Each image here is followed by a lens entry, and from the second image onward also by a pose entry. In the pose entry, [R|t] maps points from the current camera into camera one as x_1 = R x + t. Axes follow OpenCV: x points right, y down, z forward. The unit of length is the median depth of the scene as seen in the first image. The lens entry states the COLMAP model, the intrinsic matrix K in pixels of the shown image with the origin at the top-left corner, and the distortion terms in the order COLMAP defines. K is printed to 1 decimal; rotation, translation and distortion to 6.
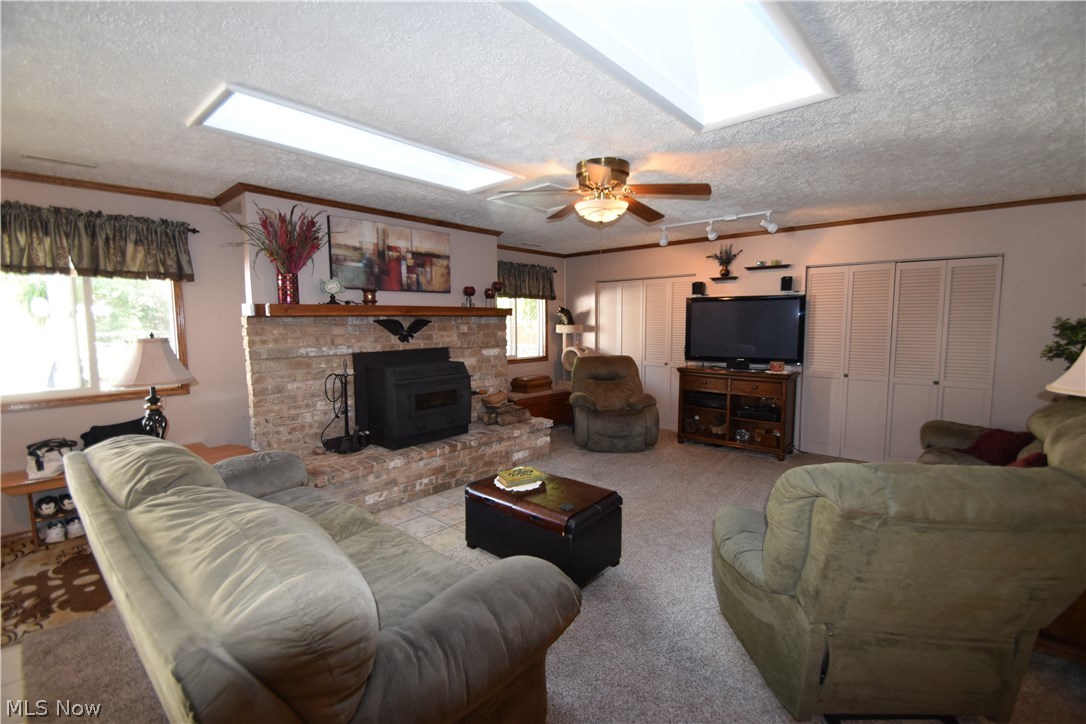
lens RADIAL K [[480.3, 0, 546.4], [0, 480.3, 362.3], [0, 0, 1]] dist [0.003274, -0.000096]
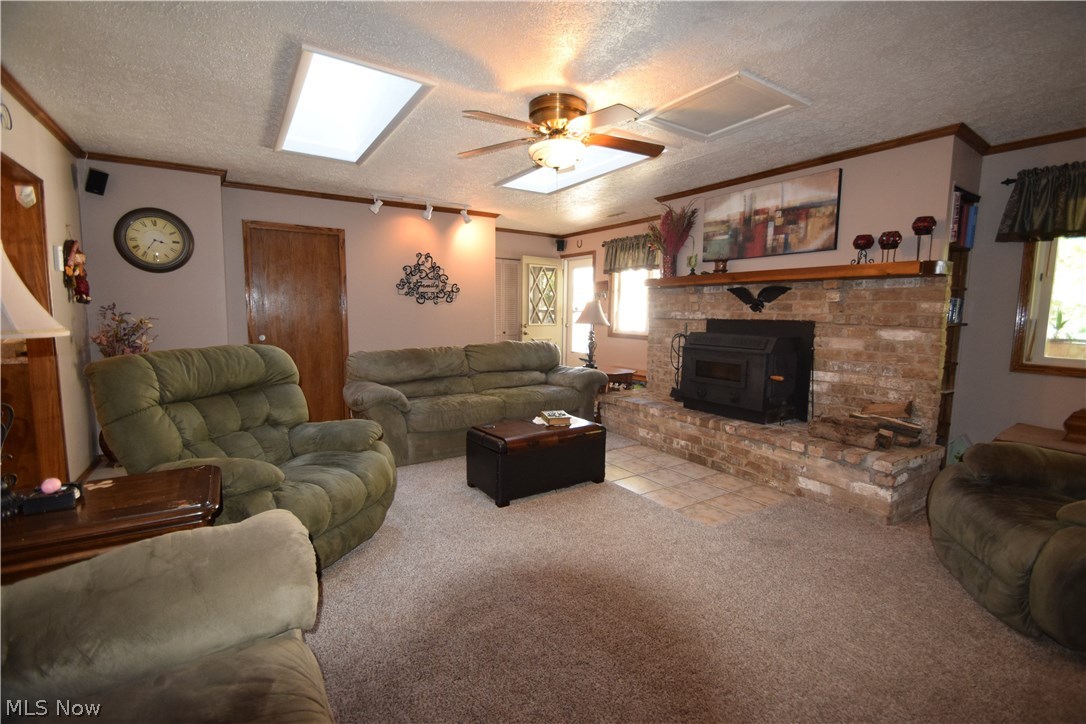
lens RADIAL K [[480.3, 0, 545.1], [0, 480.3, 360.9], [0, 0, 1]] dist [0.003274, -0.000096]
pose [[-0.260031, 0.103404, -0.960048, 0.718186], [-0.096826, 0.986446, 0.132473, -0.031756], [0.960733, 0.127405, -0.246495, 0.854307]]
